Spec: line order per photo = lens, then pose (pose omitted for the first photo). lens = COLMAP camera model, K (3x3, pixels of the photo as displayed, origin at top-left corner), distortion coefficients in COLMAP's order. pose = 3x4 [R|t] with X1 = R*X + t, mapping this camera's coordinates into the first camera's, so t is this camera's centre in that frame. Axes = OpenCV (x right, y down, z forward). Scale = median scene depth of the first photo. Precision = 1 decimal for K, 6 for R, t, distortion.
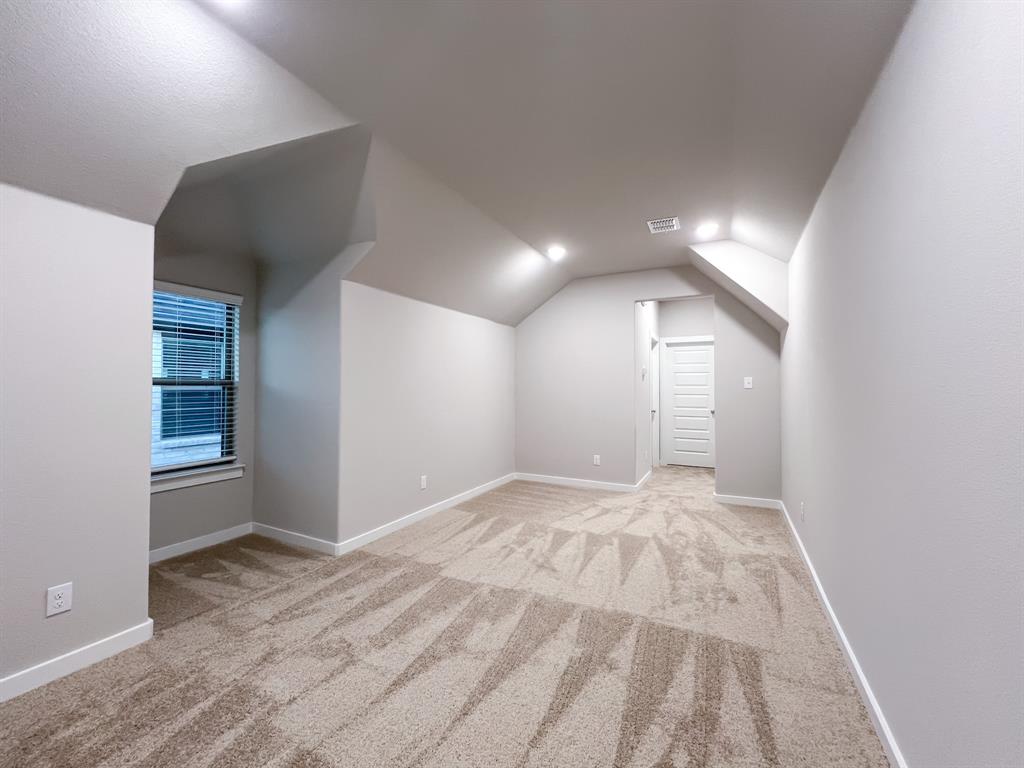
lens RADIAL K [[418.2, 0, 512.0], [0, 418.2, 384.0], [0, 0, 1]] dist [-0.002336, -0.000025]
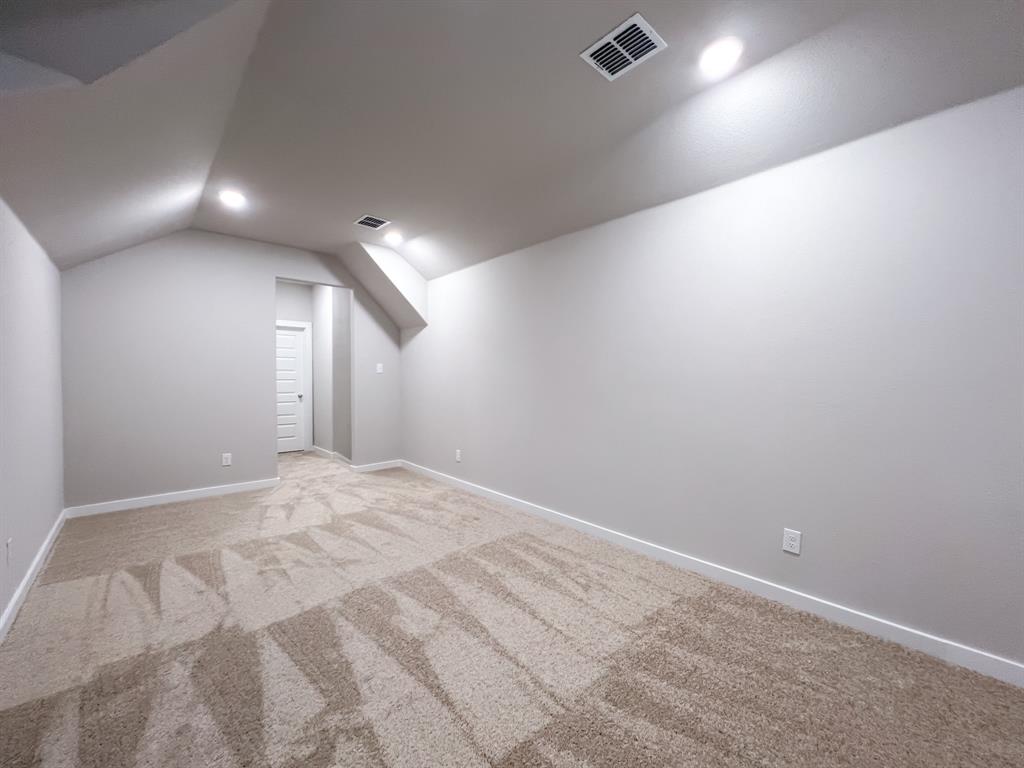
lens RADIAL K [[418.2, 0, 512.0], [0, 418.2, 384.0], [0, 0, 1]] dist [-0.002336, -0.000025]
pose [[0.345864, -0.019461, 0.938083, -0.580442], [-0.010636, 0.999639, 0.024659, 0.010603], [-0.938224, -0.018506, 0.345533, 0.292944]]
